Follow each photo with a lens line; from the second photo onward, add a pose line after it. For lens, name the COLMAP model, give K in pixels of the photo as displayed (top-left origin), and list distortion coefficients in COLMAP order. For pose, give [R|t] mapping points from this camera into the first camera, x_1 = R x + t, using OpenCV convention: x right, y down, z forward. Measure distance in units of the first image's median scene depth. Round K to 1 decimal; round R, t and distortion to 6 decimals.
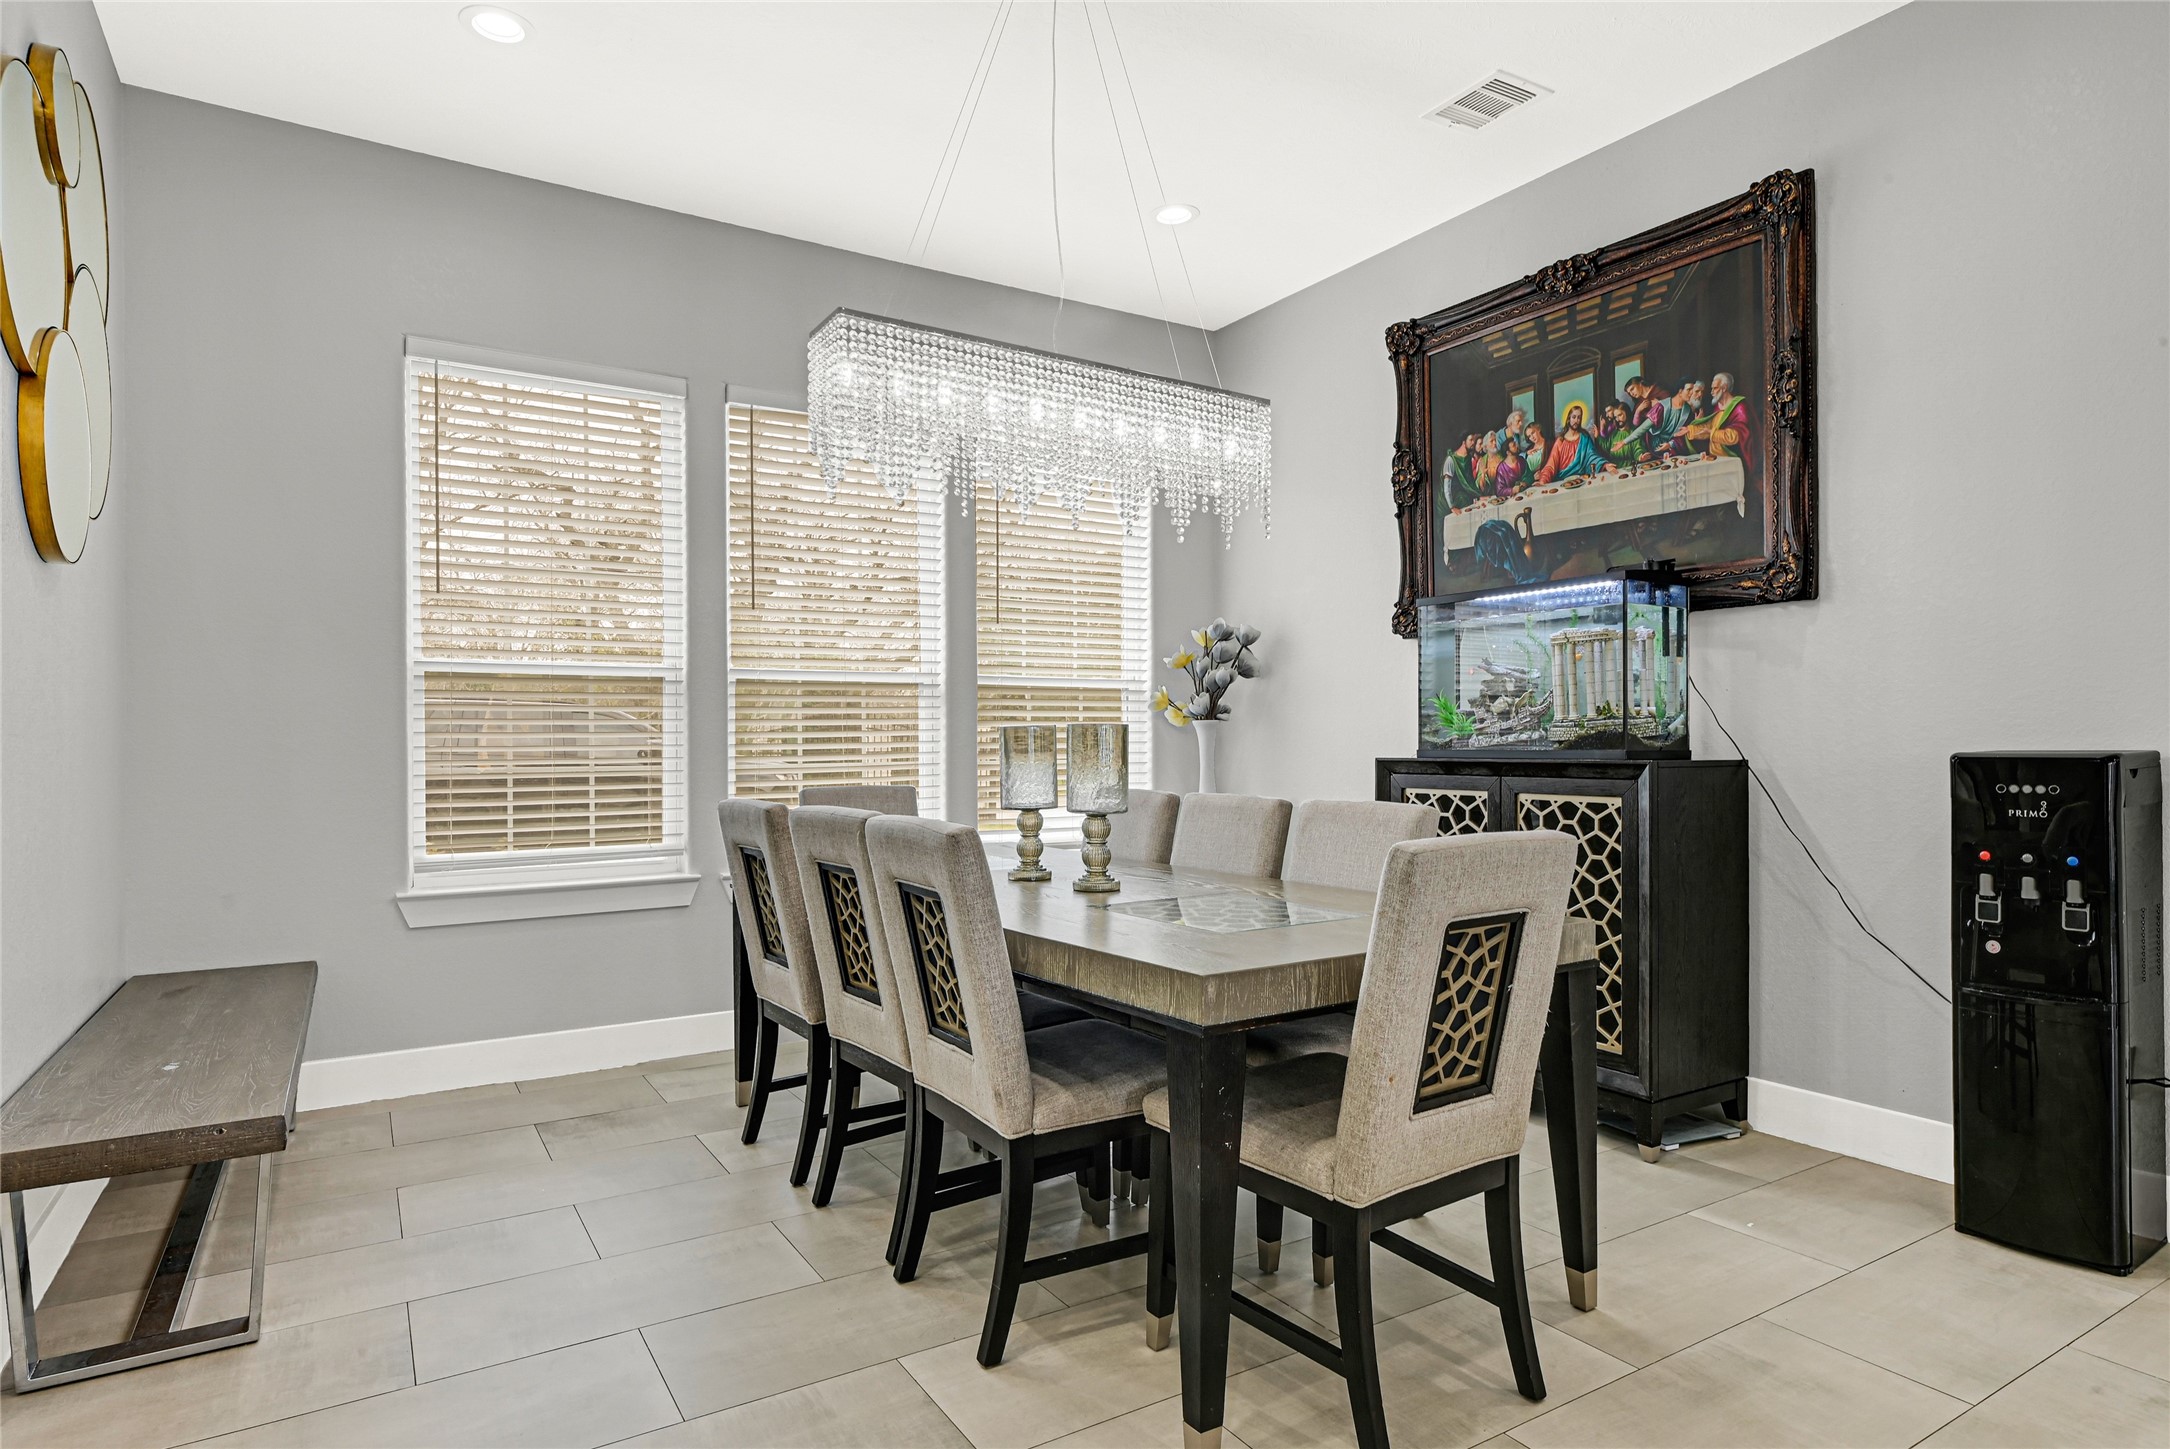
lens RADIAL K [[1189.2, 0, 1083.9], [0, 1189.2, 738.5], [0, 0, 1]] dist [-0.001142, -0.000735]
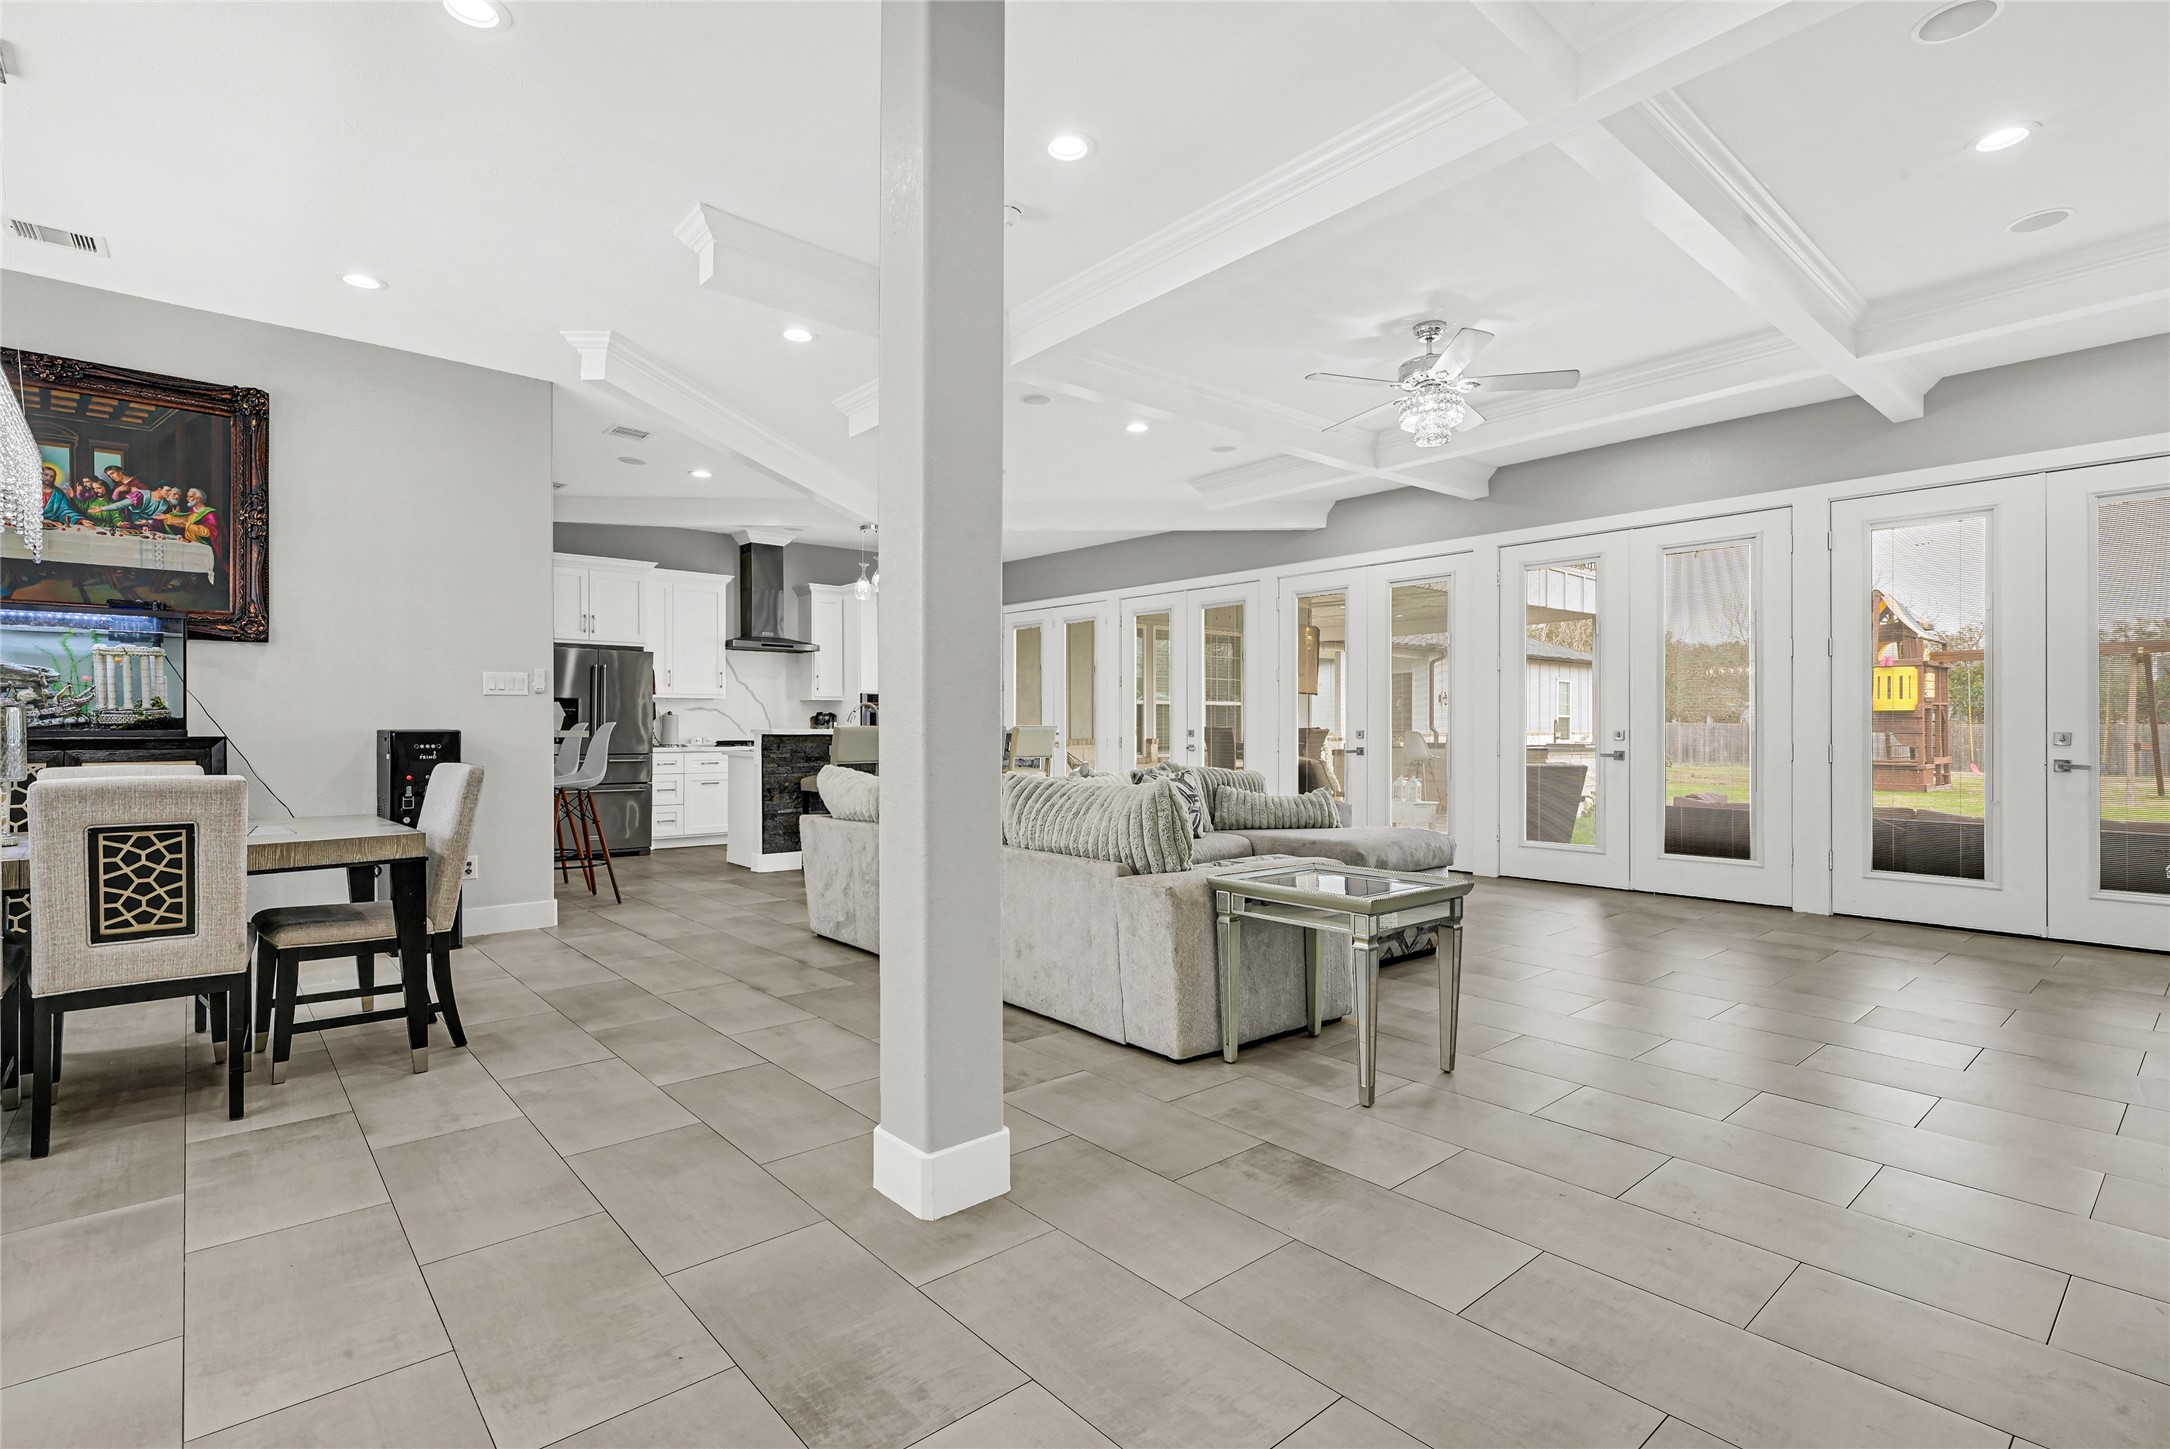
lens RADIAL K [[1023.9, 0, 1081.6], [0, 1023.9, 721.0], [0, 0, 1]] dist [0.000529, -0.000004]
pose [[-0.164427, 0.005423, 0.986374, -0.954539], [-0.004338, 0.999971, -0.006220, 0.001195], [-0.986380, -0.005302, -0.164399, 0.069929]]
